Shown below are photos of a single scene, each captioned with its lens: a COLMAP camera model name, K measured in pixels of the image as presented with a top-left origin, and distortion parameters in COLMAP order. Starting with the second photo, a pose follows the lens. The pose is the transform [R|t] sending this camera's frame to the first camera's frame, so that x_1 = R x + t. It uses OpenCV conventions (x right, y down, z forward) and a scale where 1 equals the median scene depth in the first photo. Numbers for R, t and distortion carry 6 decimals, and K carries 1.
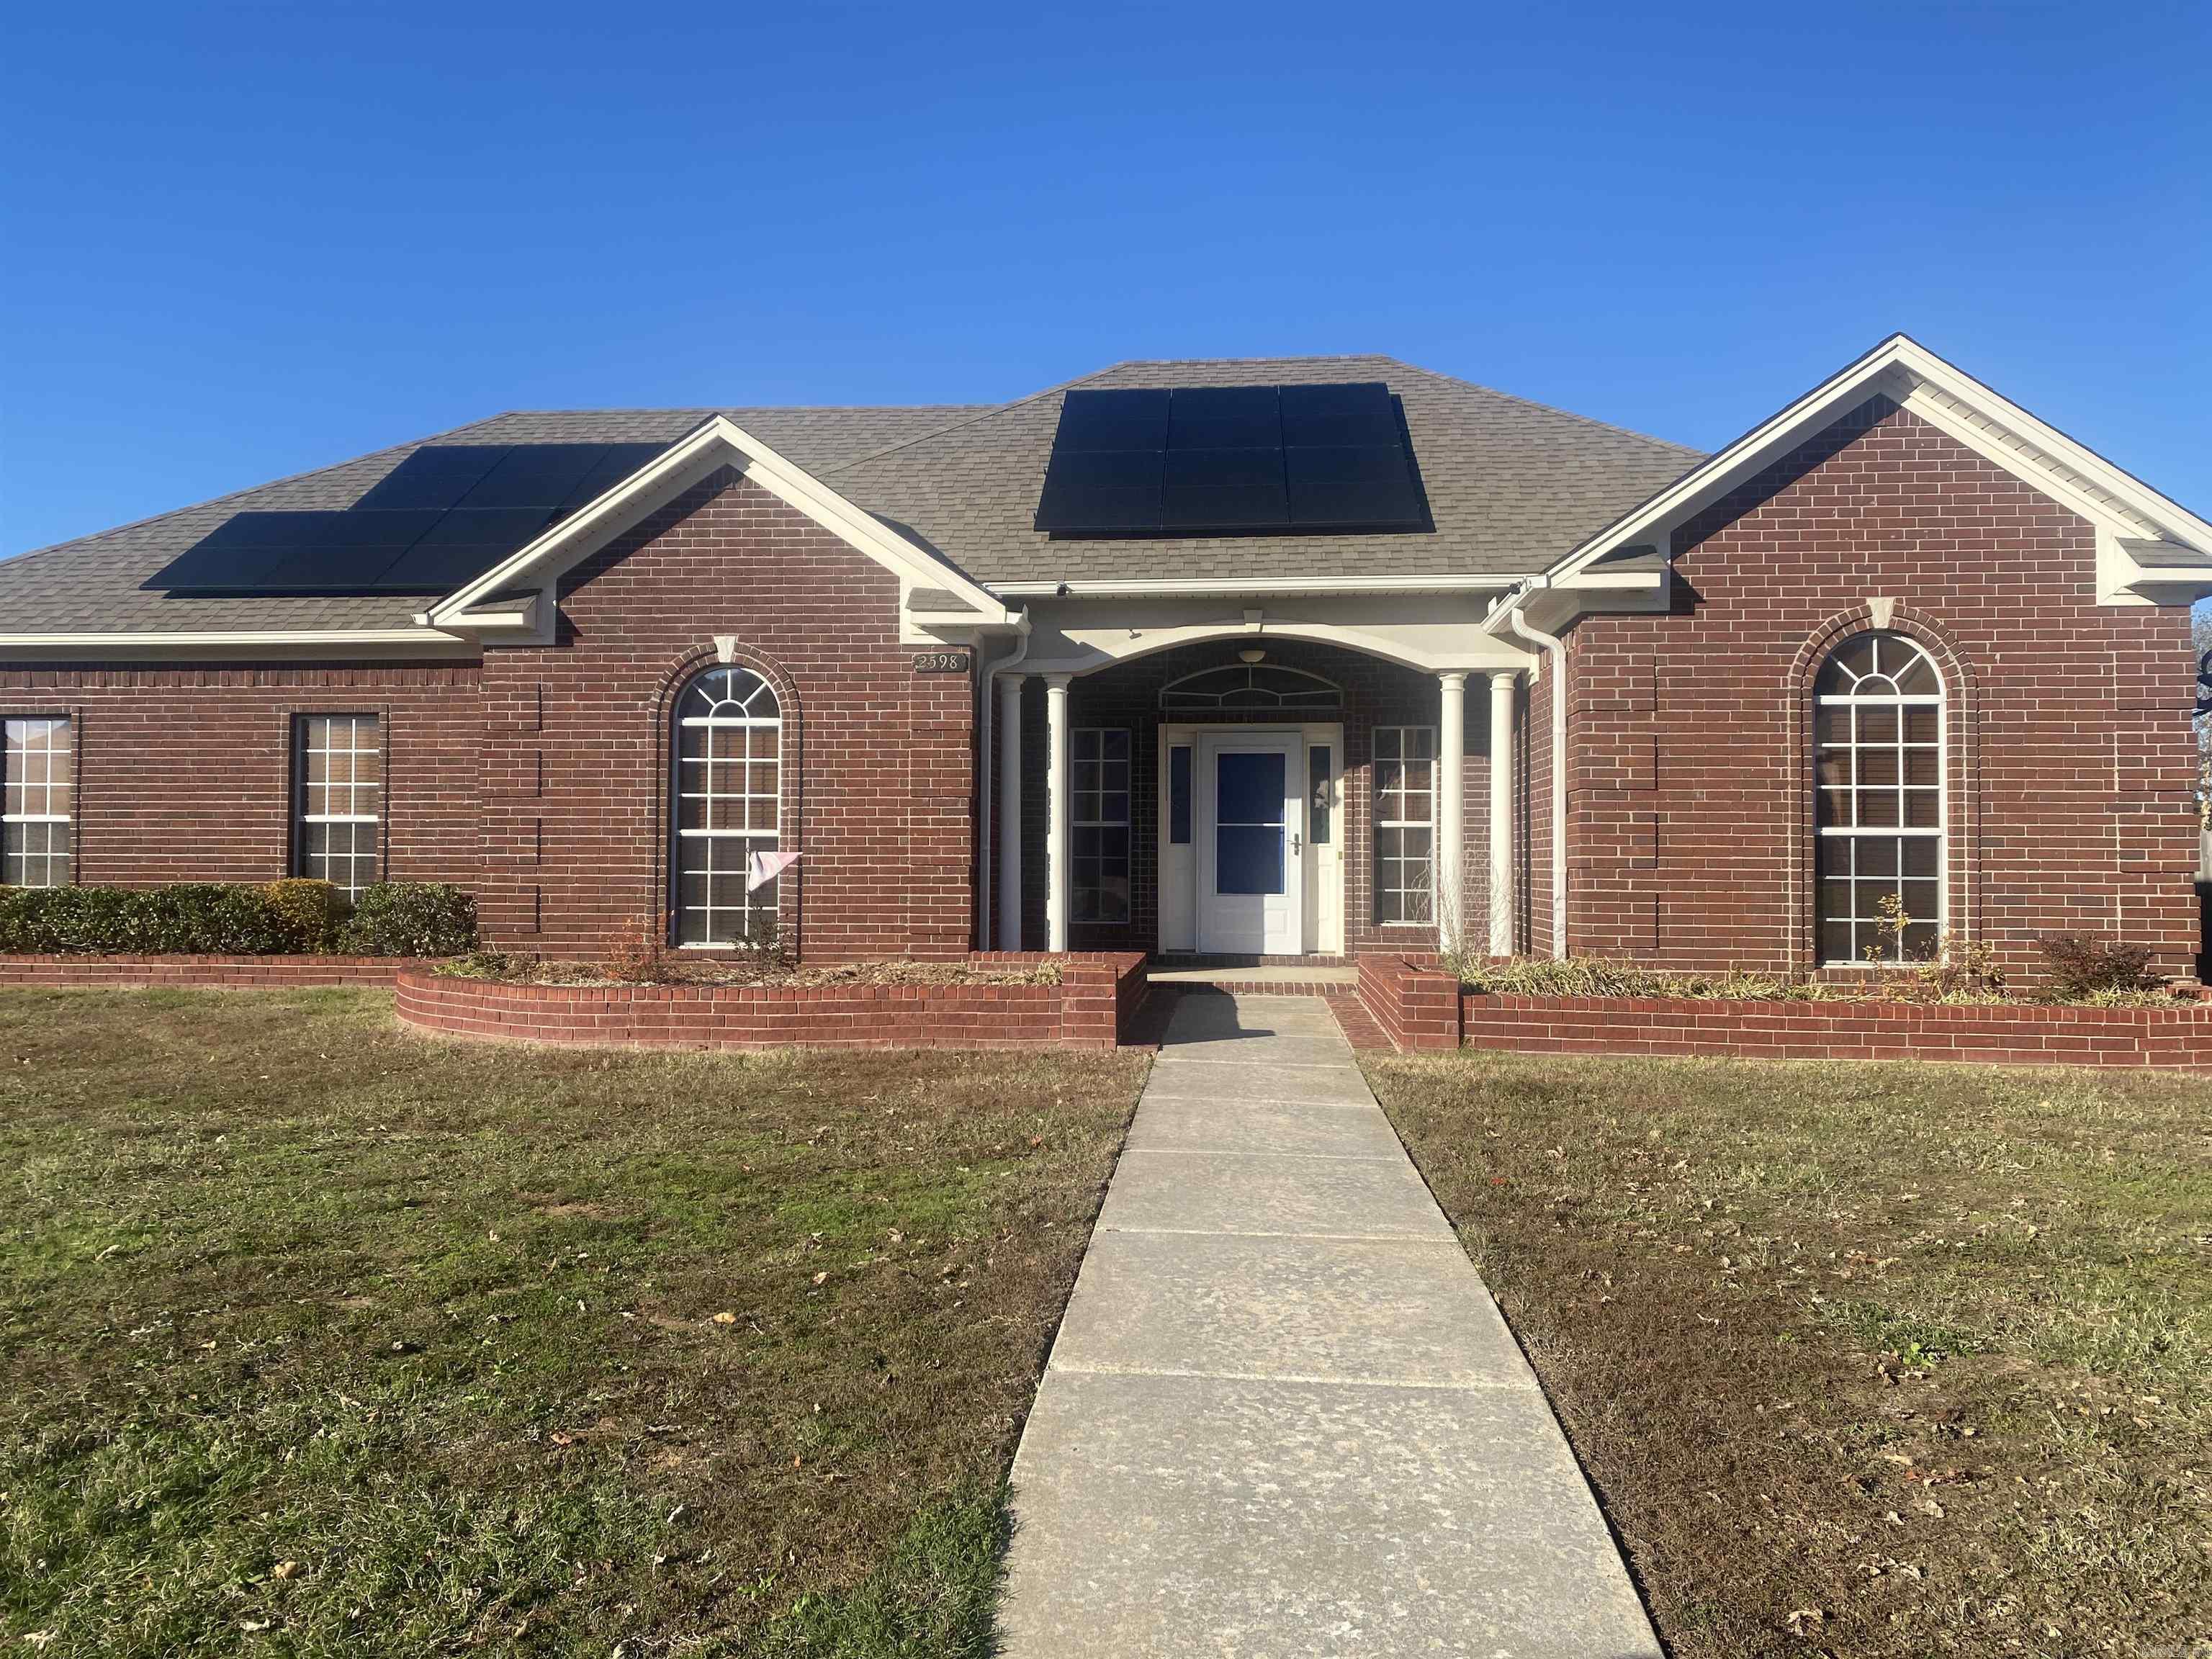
lens RADIAL K [[1681.0, 0, 1115.0], [0, 1681.0, 813.2], [0, 0, 1]] dist [0.001536, -0.005161]
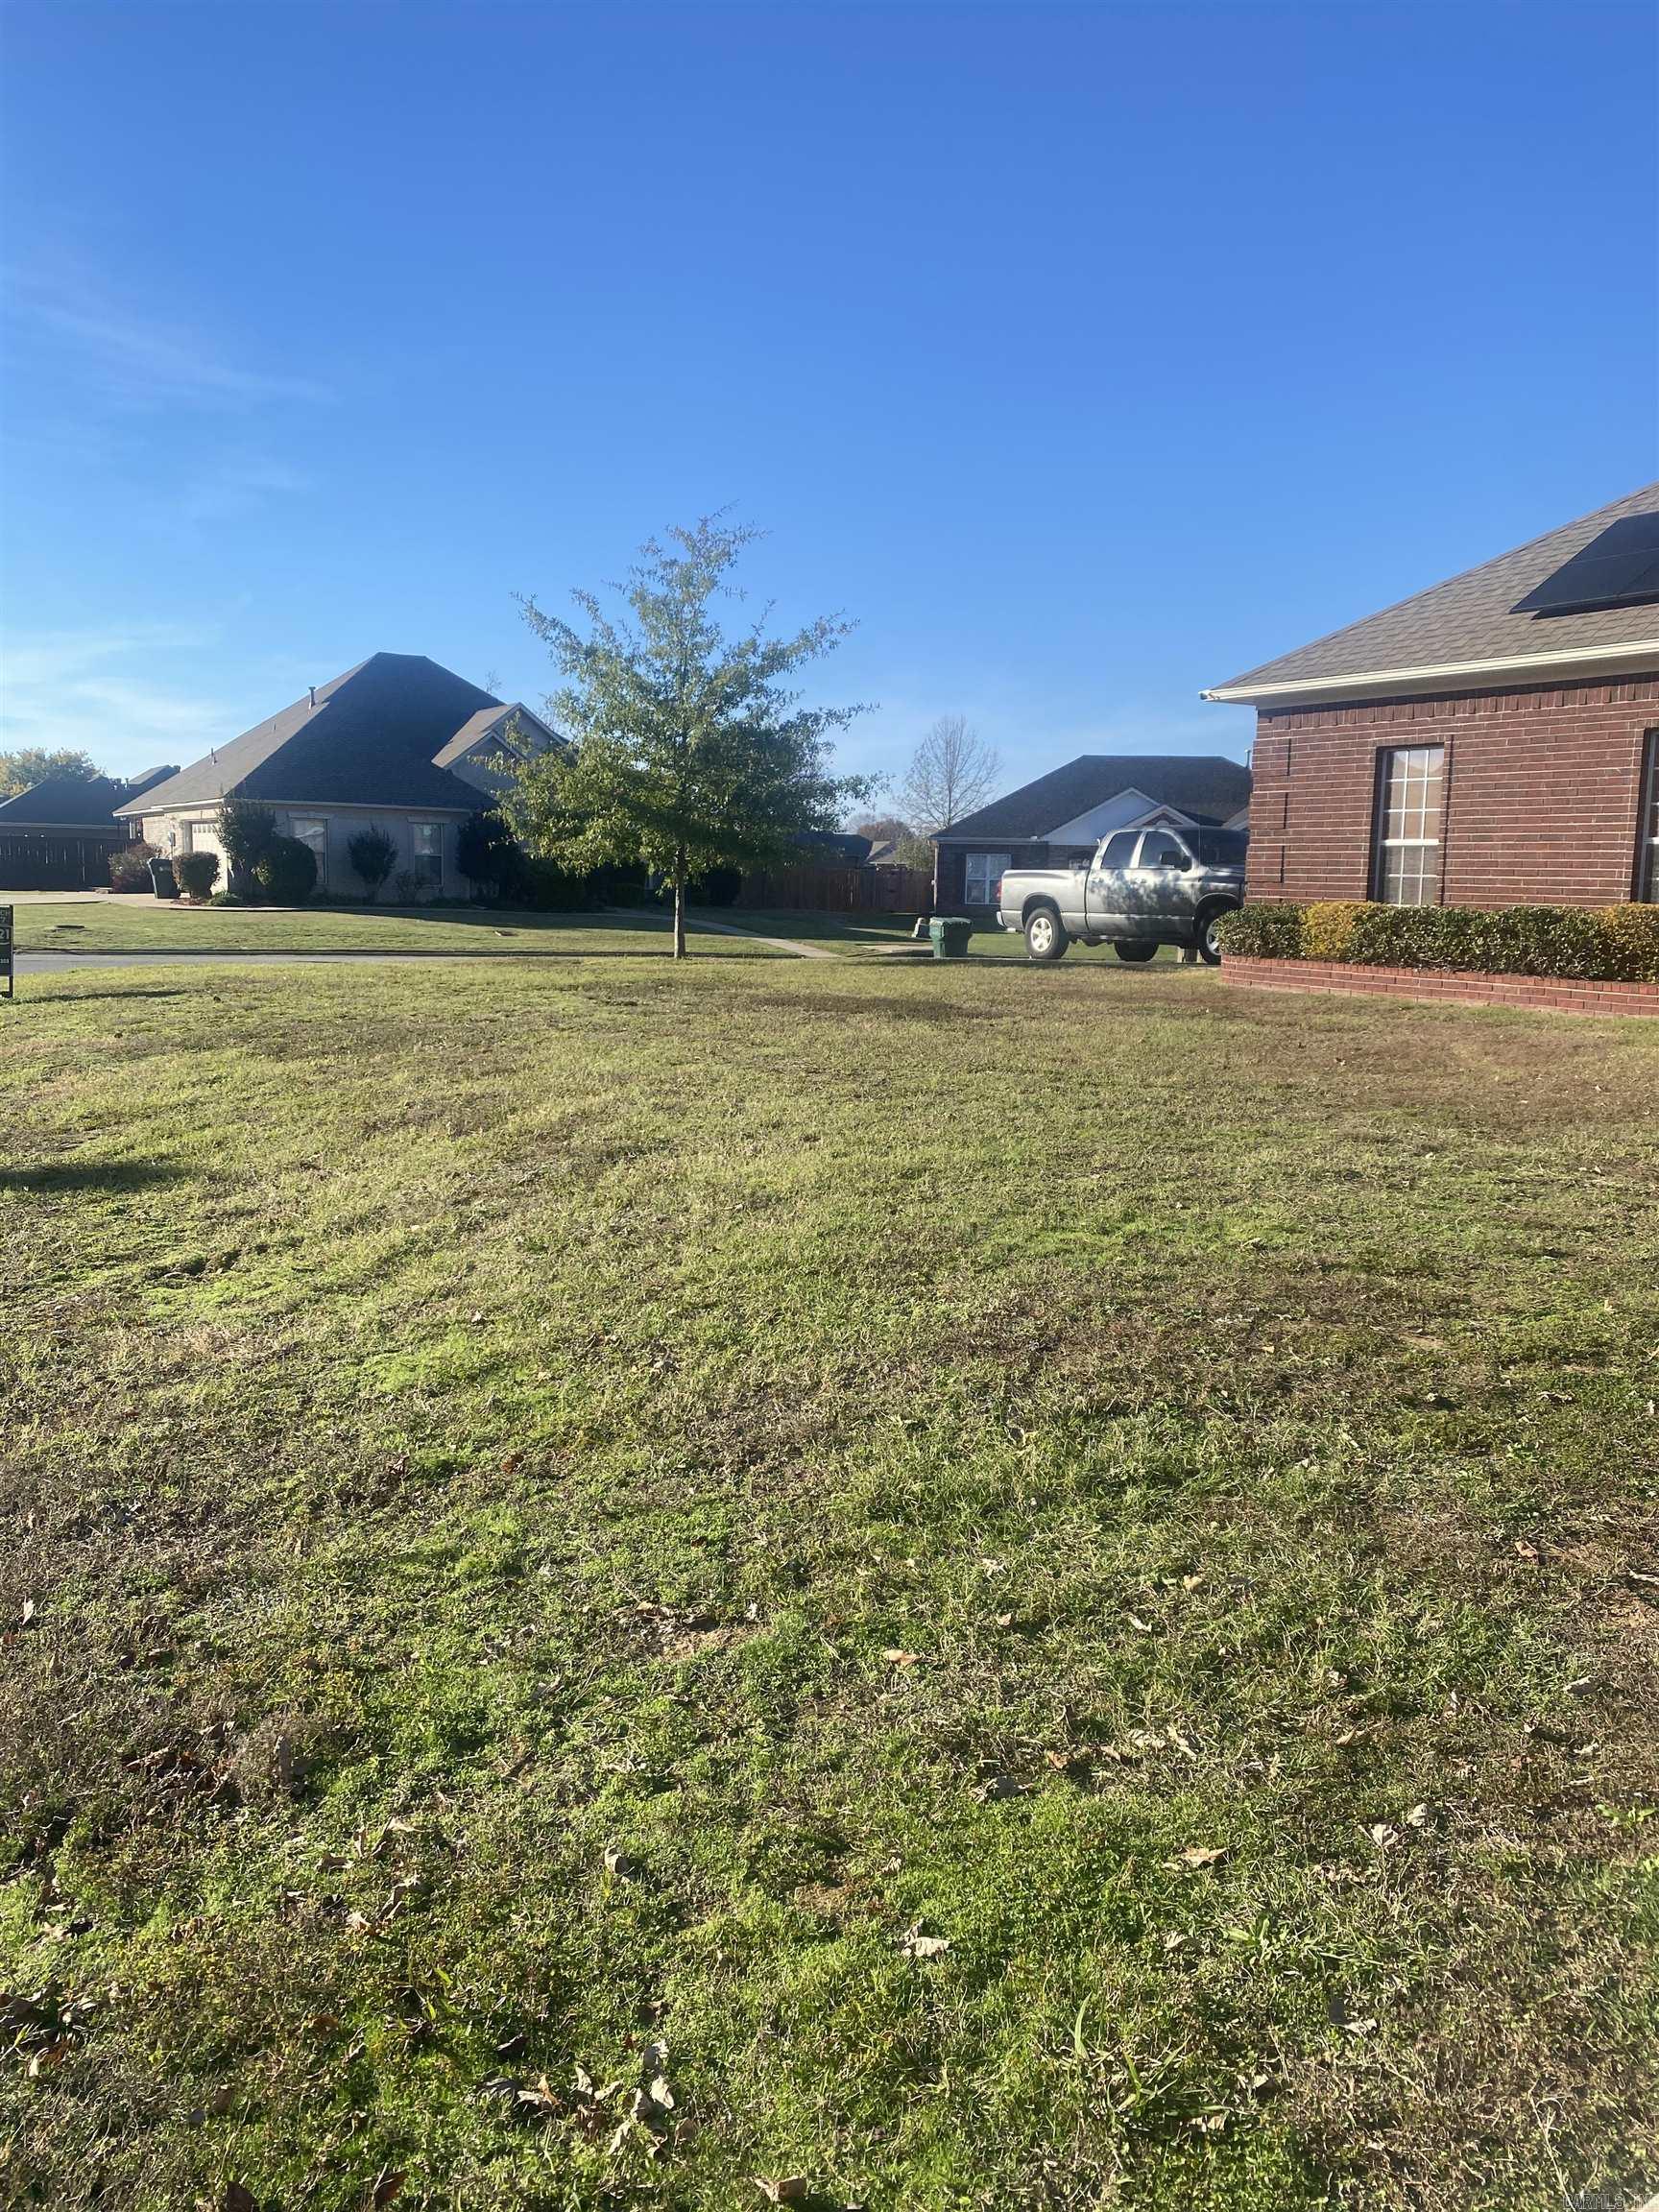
lens RADIAL K [[1681.0, 0, 821.4], [0, 1681.0, 1092.9], [0, 0, 1]] dist [0.001536, -0.005161]
pose [[0.578651, 0.114046, -0.807562, 0.036041], [0.007492, 0.989390, 0.145092, 0.003250], [0.815541, -0.090008, 0.571657, 0.063429]]
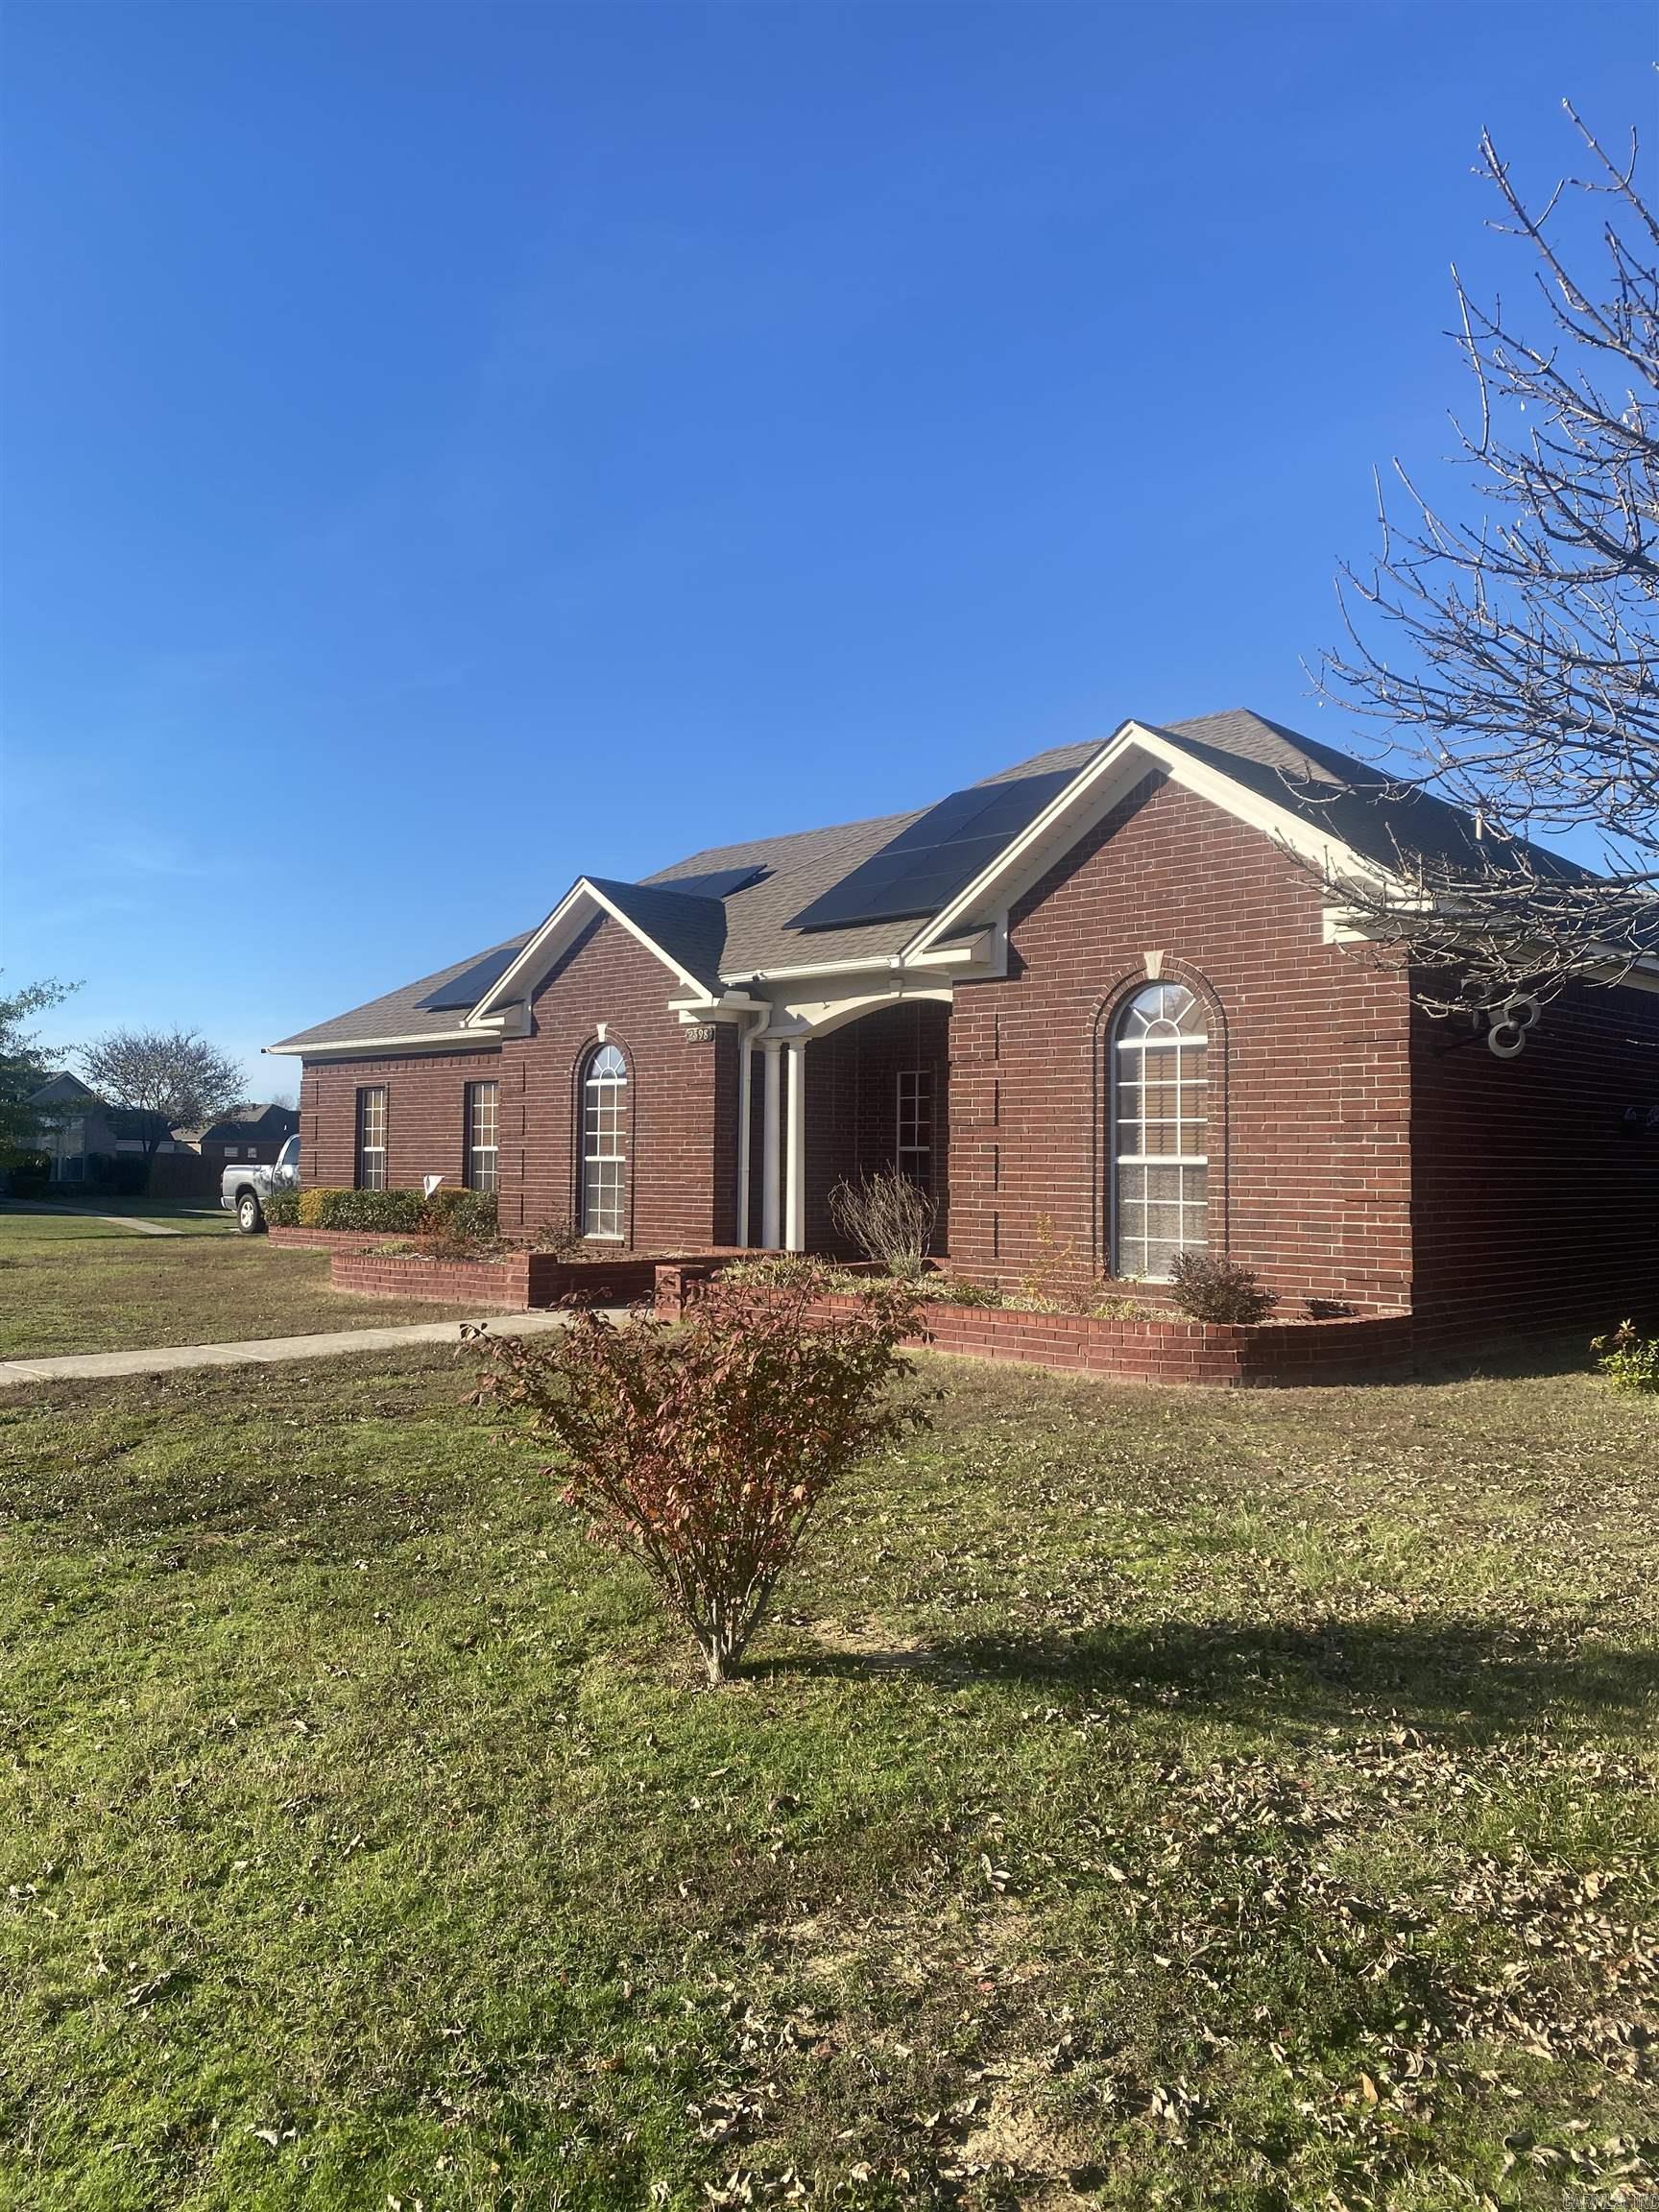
lens RADIAL K [[1681.0, 0, 841.0], [0, 1681.0, 1117.6], [0, 0, 1]] dist [0.001536, -0.005161]
pose [[0.777010, -0.014082, -0.629330, 0.820728], [0.007540, 0.999886, -0.013064, -0.003760], [0.629443, 0.005405, 0.777028, 0.001298]]
